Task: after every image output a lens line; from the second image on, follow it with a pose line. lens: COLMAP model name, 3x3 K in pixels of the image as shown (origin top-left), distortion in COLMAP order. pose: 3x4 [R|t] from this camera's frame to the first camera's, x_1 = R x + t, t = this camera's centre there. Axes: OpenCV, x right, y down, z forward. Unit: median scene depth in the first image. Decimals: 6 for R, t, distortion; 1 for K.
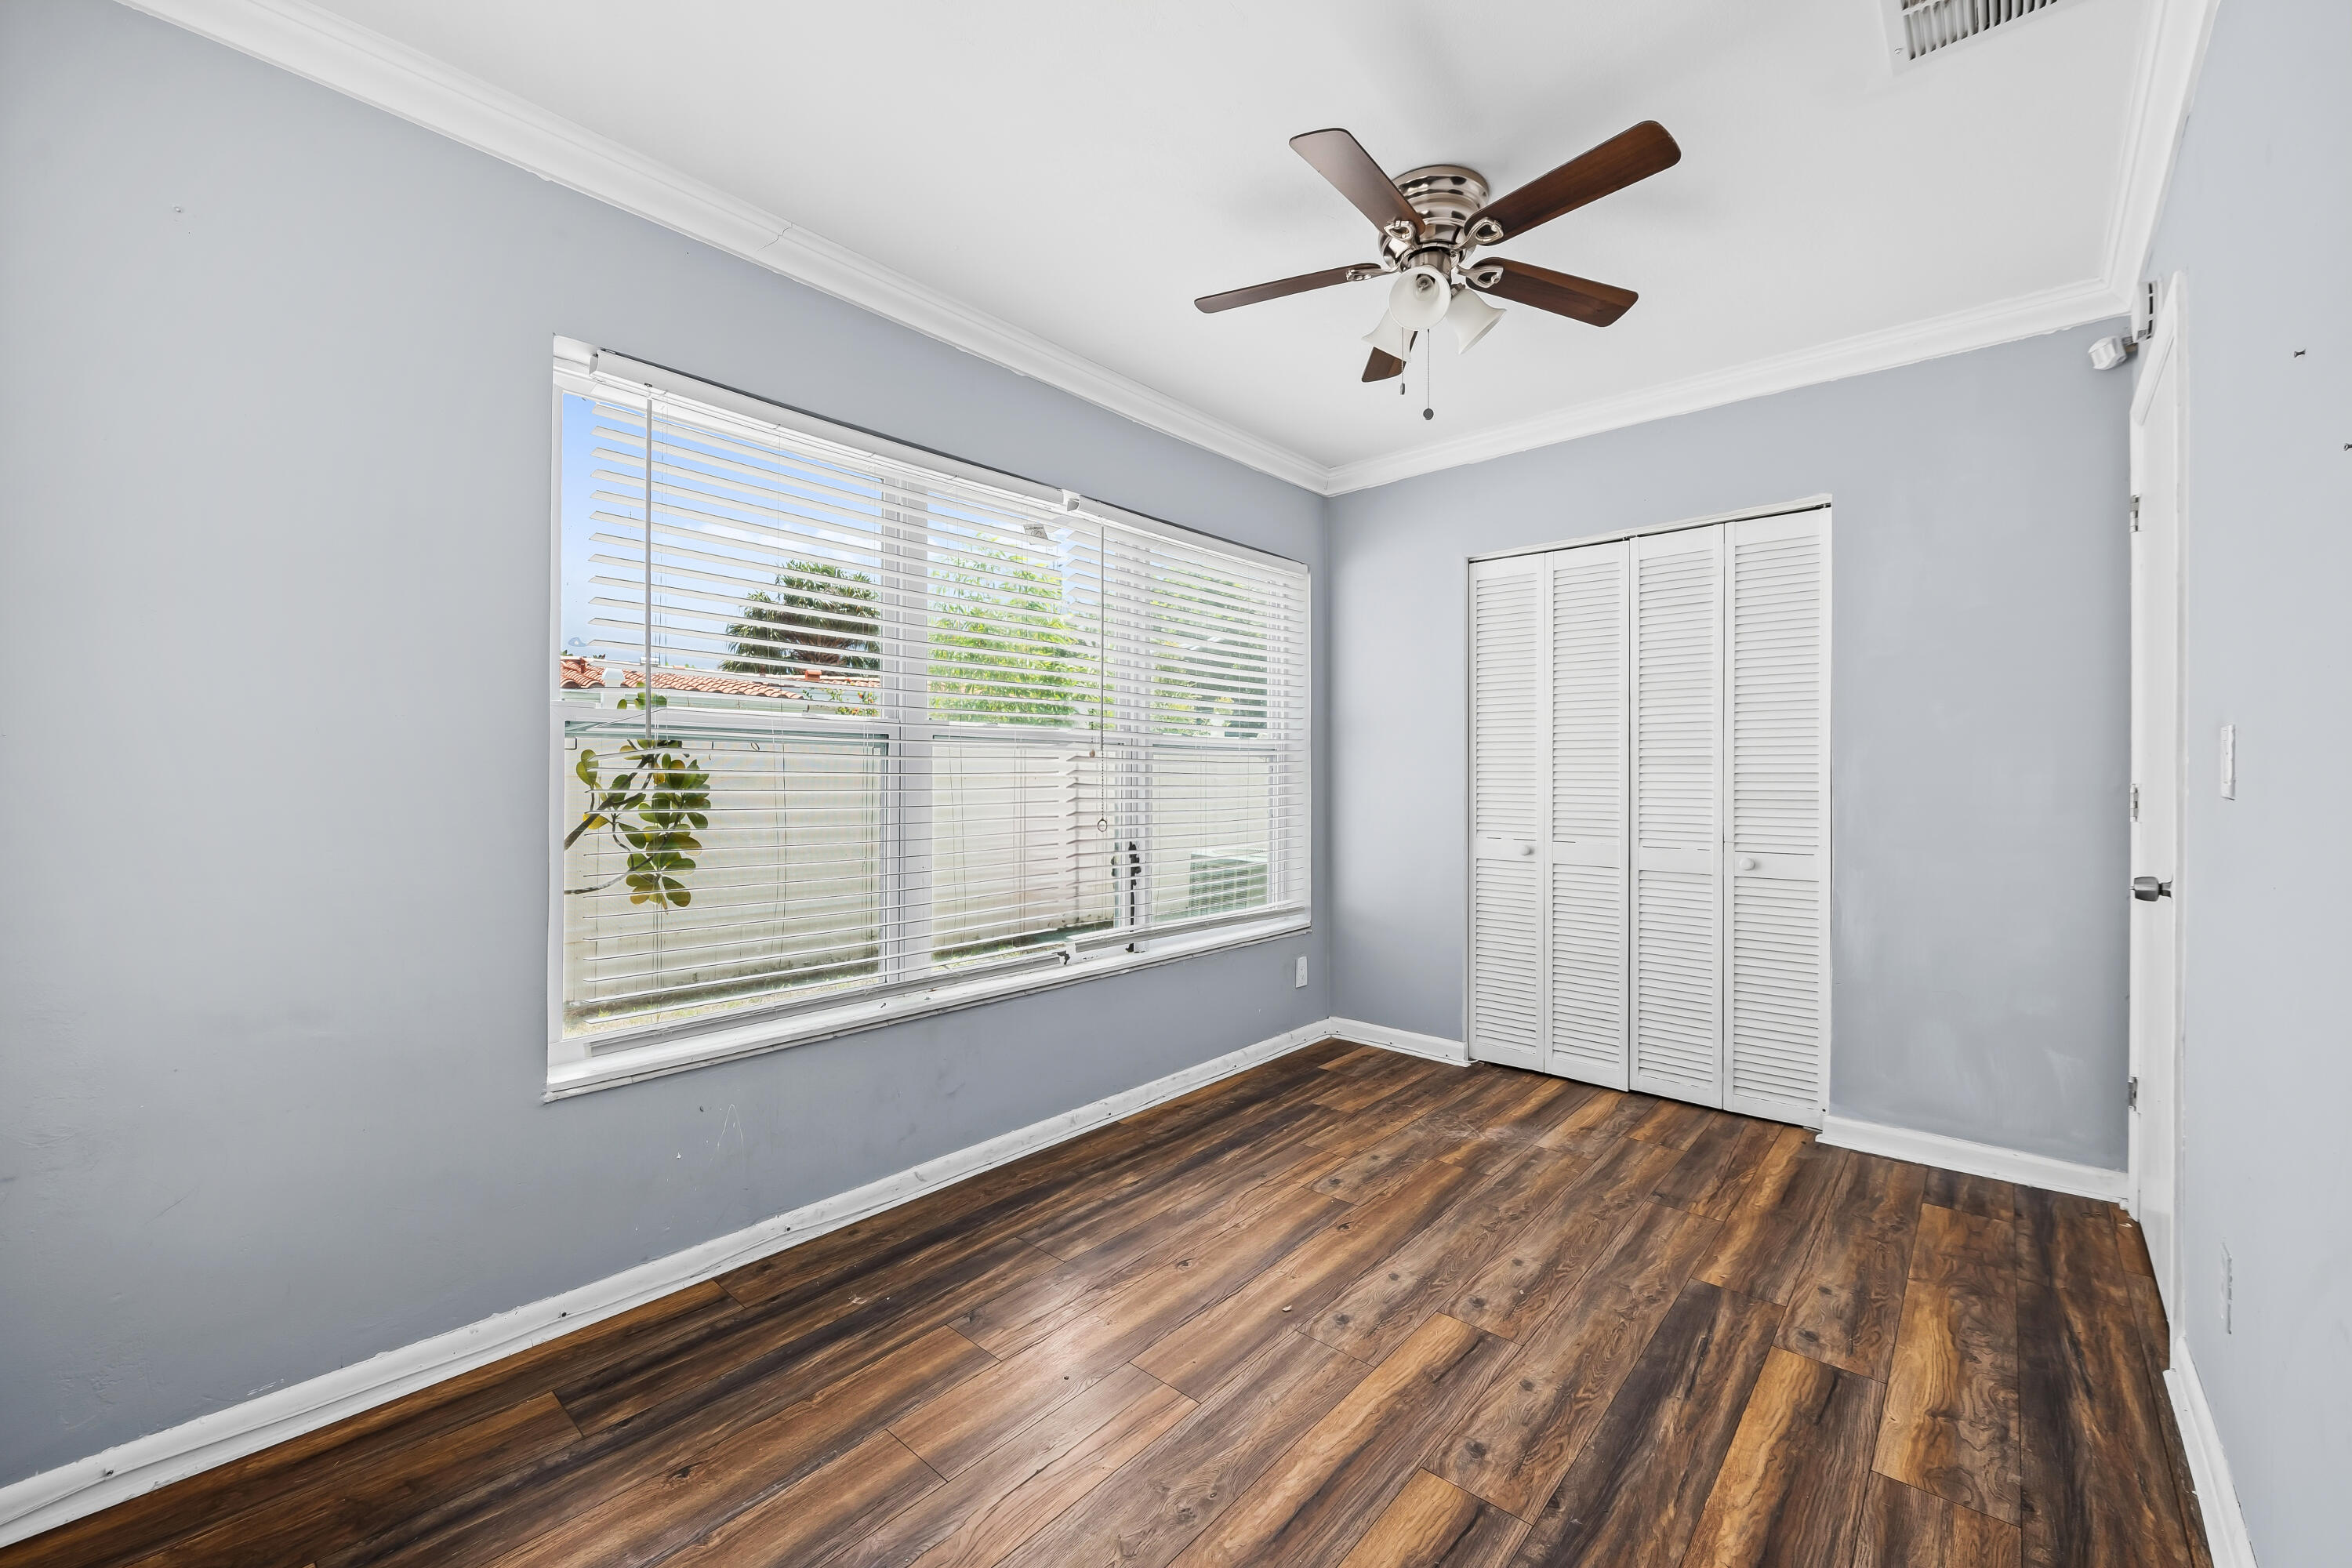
lens RADIAL K [[935.5, 0, 1190.2], [0, 935.5, 777.2], [0, 0, 1]] dist [0.001883, -0.003546]
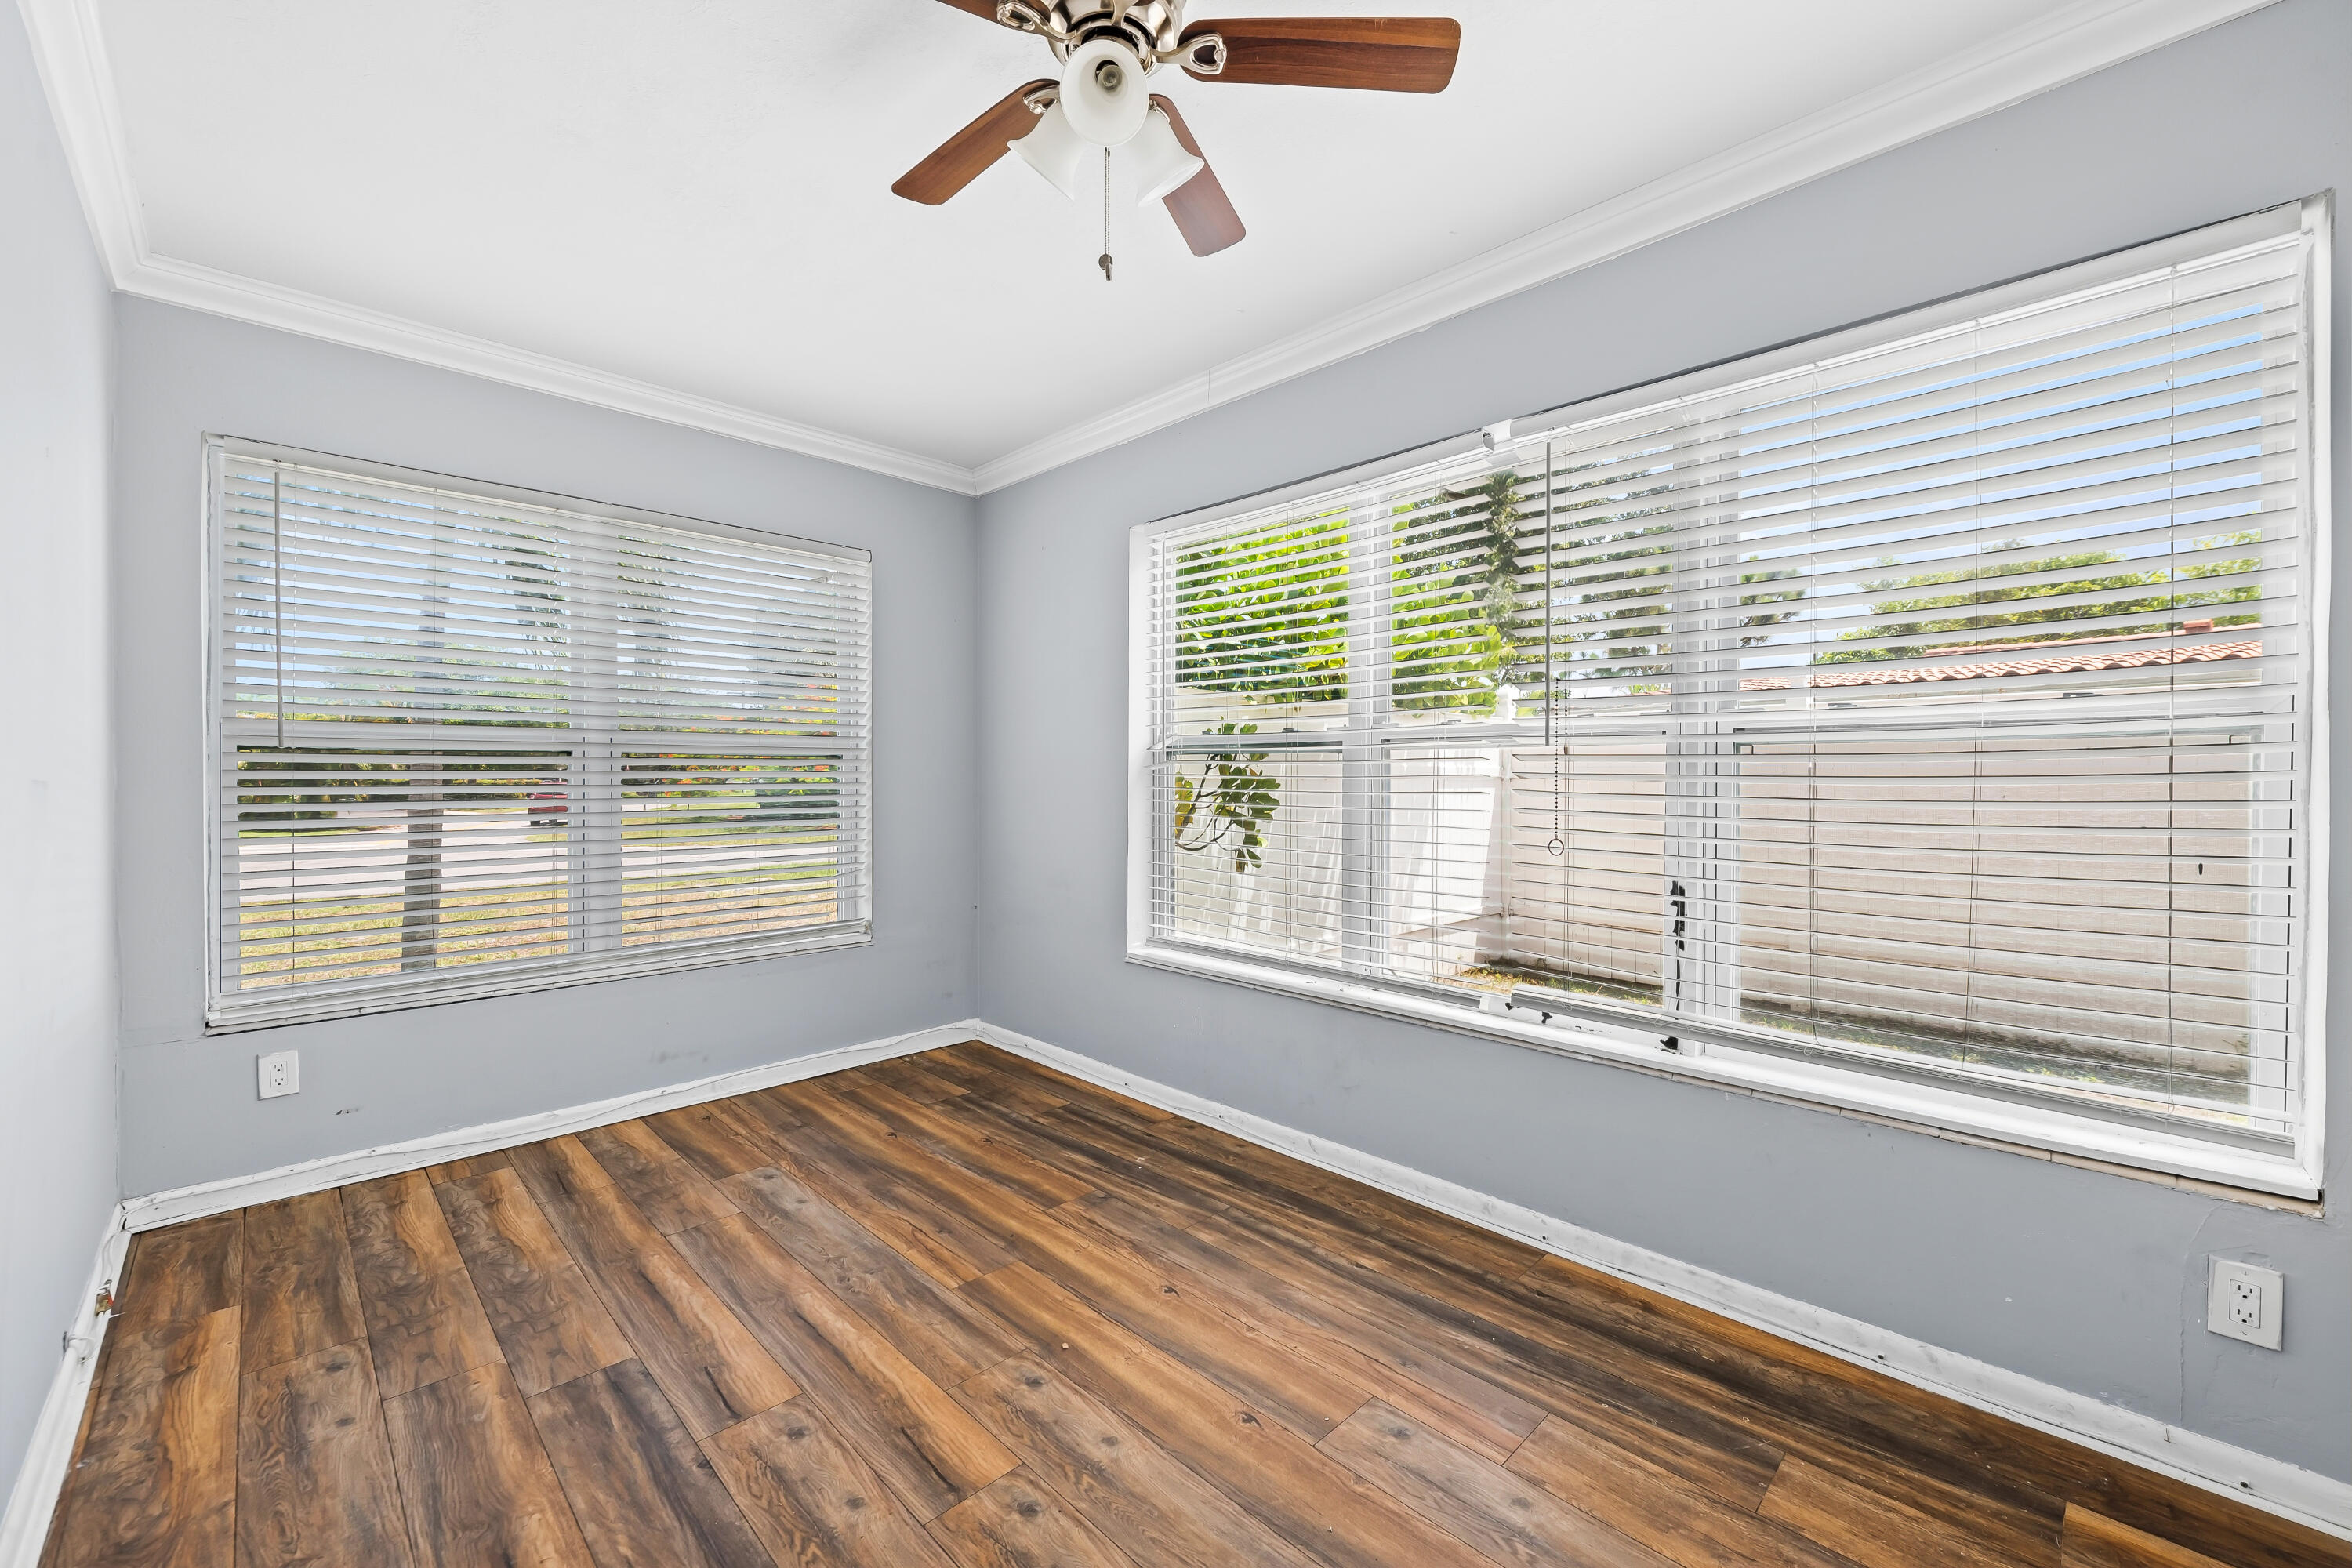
lens RADIAL K [[935.5, 0, 1188.7], [0, 935.5, 778.6], [0, 0, 1]] dist [0.001883, -0.003546]
pose [[-0.069002, 0.003852, -0.997609, 0.881960], [-0.004094, 0.999983, 0.004145, -0.005840], [0.997608, 0.004370, -0.068985, 1.014446]]
